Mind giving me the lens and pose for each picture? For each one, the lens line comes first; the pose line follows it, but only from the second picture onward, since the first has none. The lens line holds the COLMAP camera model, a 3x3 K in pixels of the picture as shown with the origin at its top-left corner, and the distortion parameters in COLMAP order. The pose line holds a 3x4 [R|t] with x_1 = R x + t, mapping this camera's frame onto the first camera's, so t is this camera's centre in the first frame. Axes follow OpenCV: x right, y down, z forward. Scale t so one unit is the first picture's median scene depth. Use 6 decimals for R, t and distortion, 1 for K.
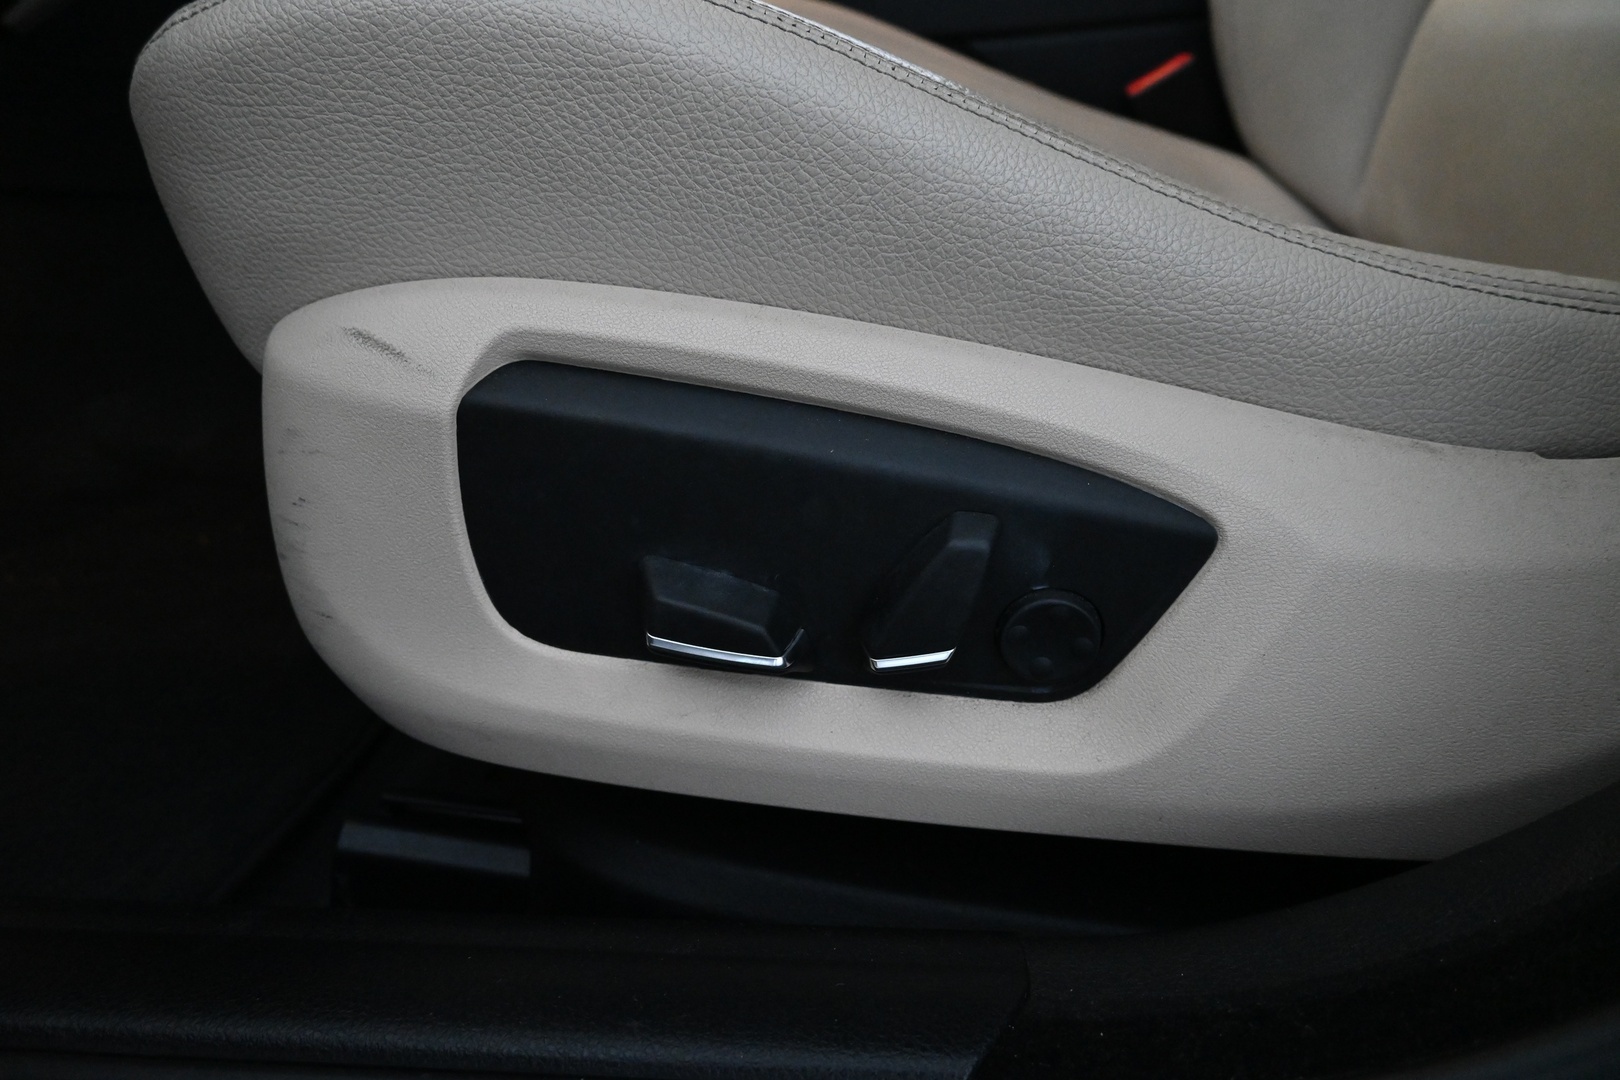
lens RADIAL K [[1124.6, 0, 810.0], [0, 1124.6, 540.0], [0, 0, 1]] dist [0.001343, 0.003772]
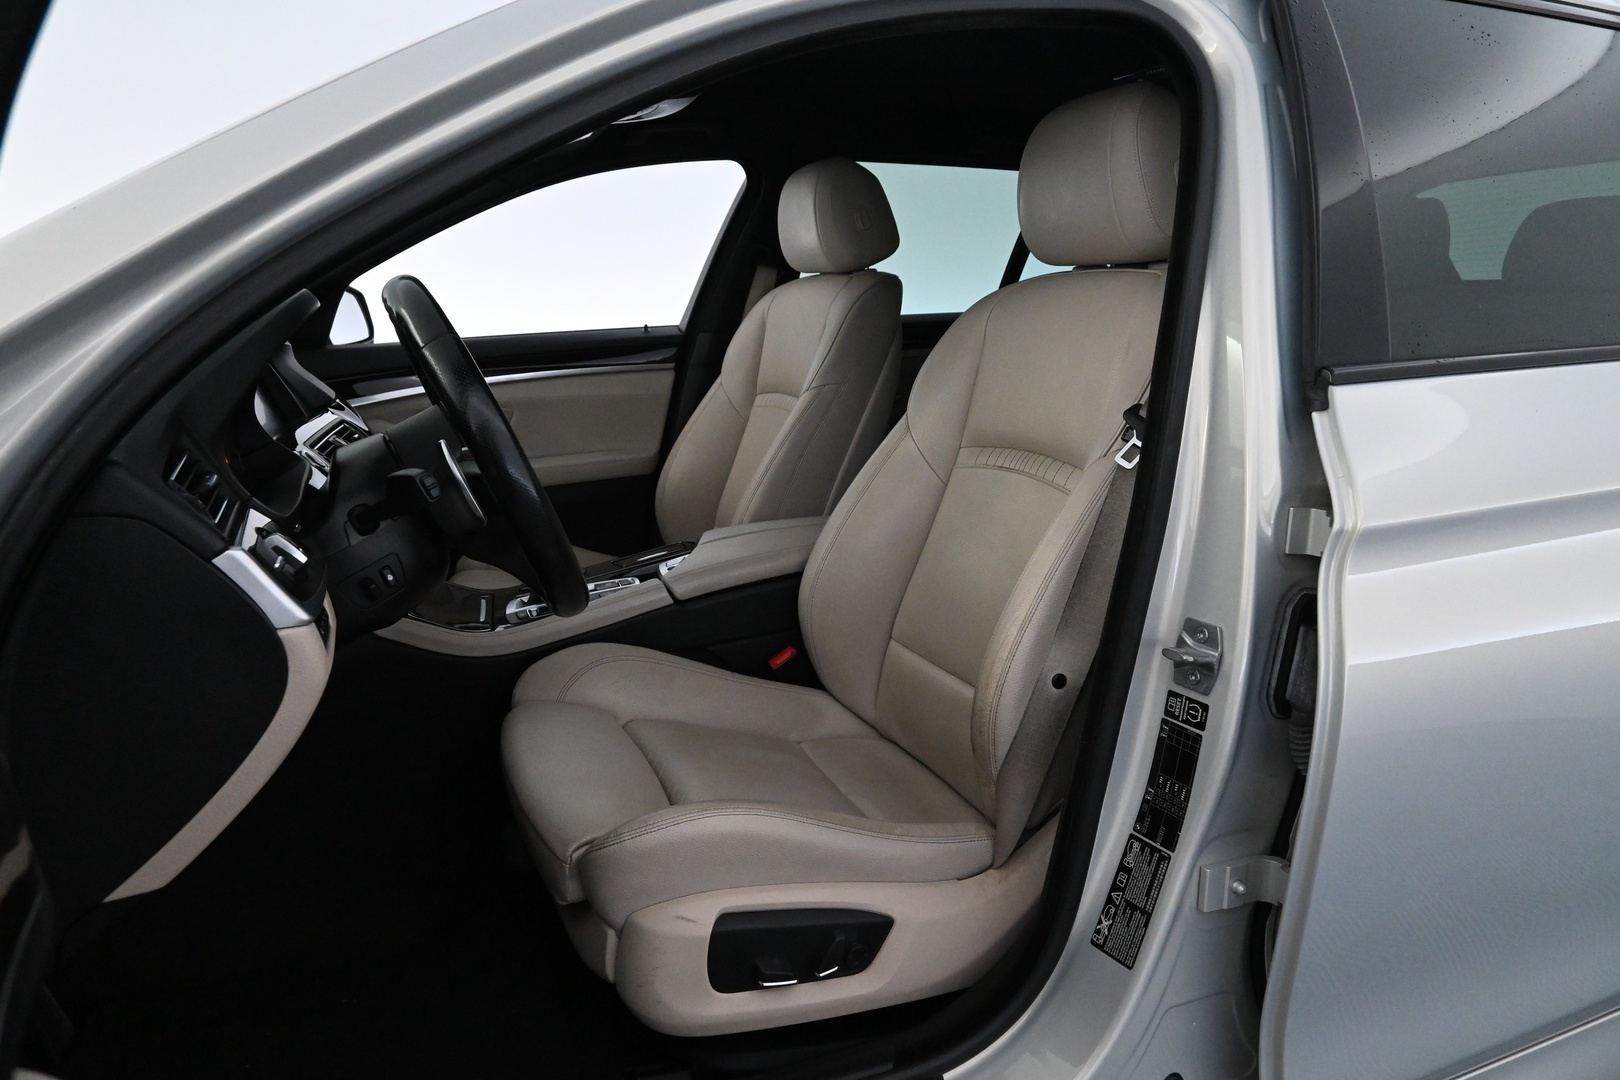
lens RADIAL K [[1124.6, 0, 810.0], [0, 1124.6, 540.0], [0, 0, 1]] dist [0.001343, 0.003772]
pose [[0.897212, -0.079600, 0.434367, -1.469090], [0.162475, 0.974128, -0.157086, -0.714338], [-0.410625, 0.211513, 0.886932, -2.594109]]
